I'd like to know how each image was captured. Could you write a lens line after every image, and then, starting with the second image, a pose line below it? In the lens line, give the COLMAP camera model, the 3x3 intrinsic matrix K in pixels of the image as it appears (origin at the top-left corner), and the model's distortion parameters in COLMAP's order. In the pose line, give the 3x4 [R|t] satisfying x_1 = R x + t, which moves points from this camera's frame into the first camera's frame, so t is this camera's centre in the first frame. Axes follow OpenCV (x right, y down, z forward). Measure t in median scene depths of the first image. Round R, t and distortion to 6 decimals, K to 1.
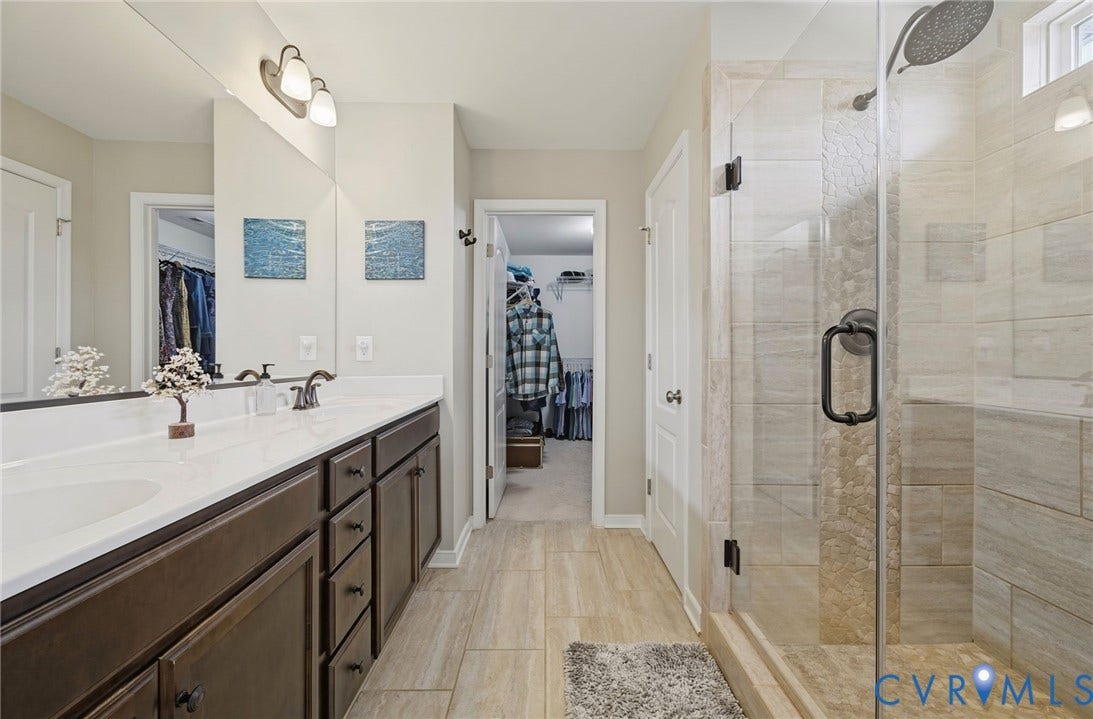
lens RADIAL K [[436.3, 0, 547.8], [0, 436.3, 353.5], [0, 0, 1]] dist [0.000657, 0.000097]
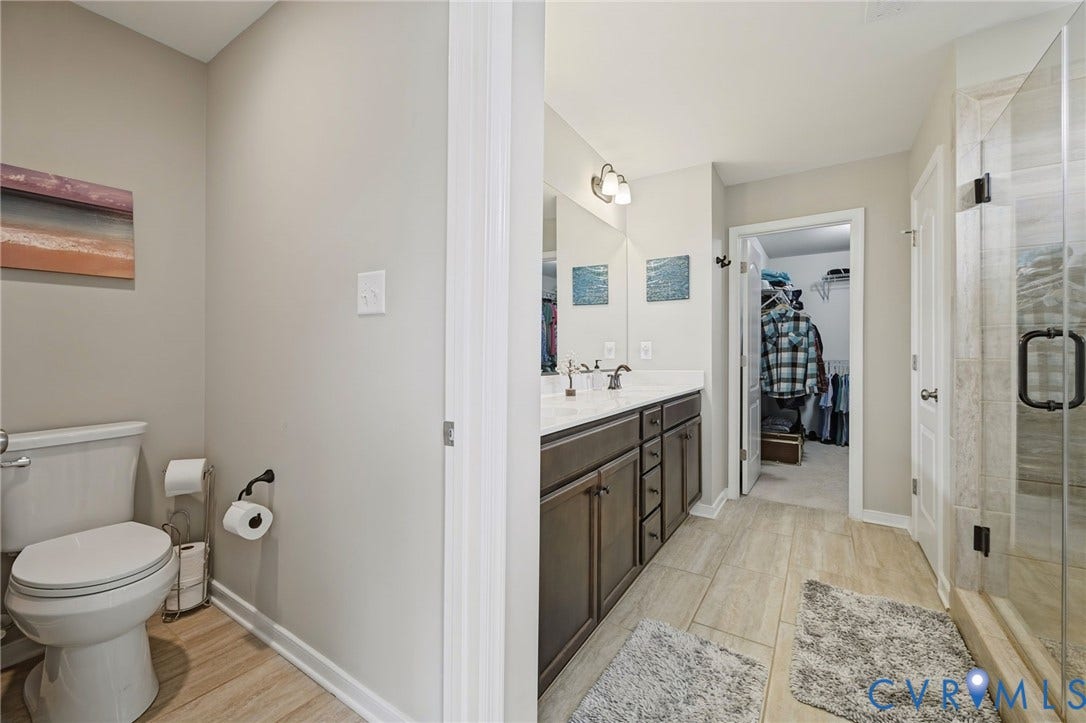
lens RADIAL K [[432.4, 0, 545.4], [0, 432.4, 353.3], [0, 0, 1]] dist [-0.002142, 0.000127]
pose [[0.839079, -0.000965, -0.544008, 0.072342], [-0.001937, 0.999987, -0.004763, 0.004430], [0.544006, 0.005050, 0.839066, -0.373301]]
